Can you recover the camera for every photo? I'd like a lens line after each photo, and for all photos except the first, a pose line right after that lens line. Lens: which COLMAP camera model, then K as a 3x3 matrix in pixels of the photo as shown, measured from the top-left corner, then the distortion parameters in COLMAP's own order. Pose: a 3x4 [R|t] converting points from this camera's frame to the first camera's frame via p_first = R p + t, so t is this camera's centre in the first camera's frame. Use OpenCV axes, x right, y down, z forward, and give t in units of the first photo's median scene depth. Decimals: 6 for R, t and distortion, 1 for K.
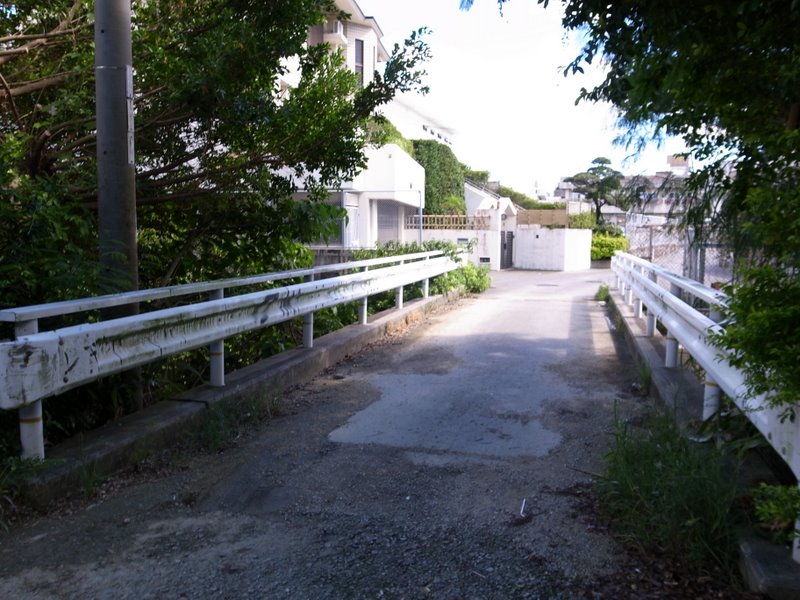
lens RADIAL K [[663.0, 0, 400.7], [0, 663.0, 300.0], [0, 0, 1]] dist [-0.013163, -0.000114]
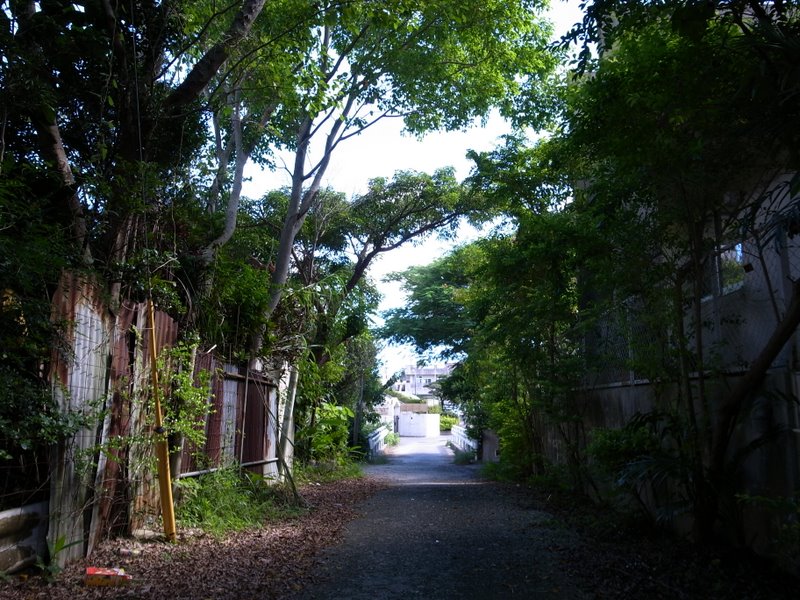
lens RADIAL K [[663.0, 0, 399.5], [0, 663.0, 299.0], [0, 0, 1]] dist [-0.013163, -0.000114]
pose [[0.972380, 0.031197, 0.231310, -0.262026], [0.030121, 0.965967, -0.256905, 0.056453], [-0.231452, 0.256776, 0.938347, -0.802764]]
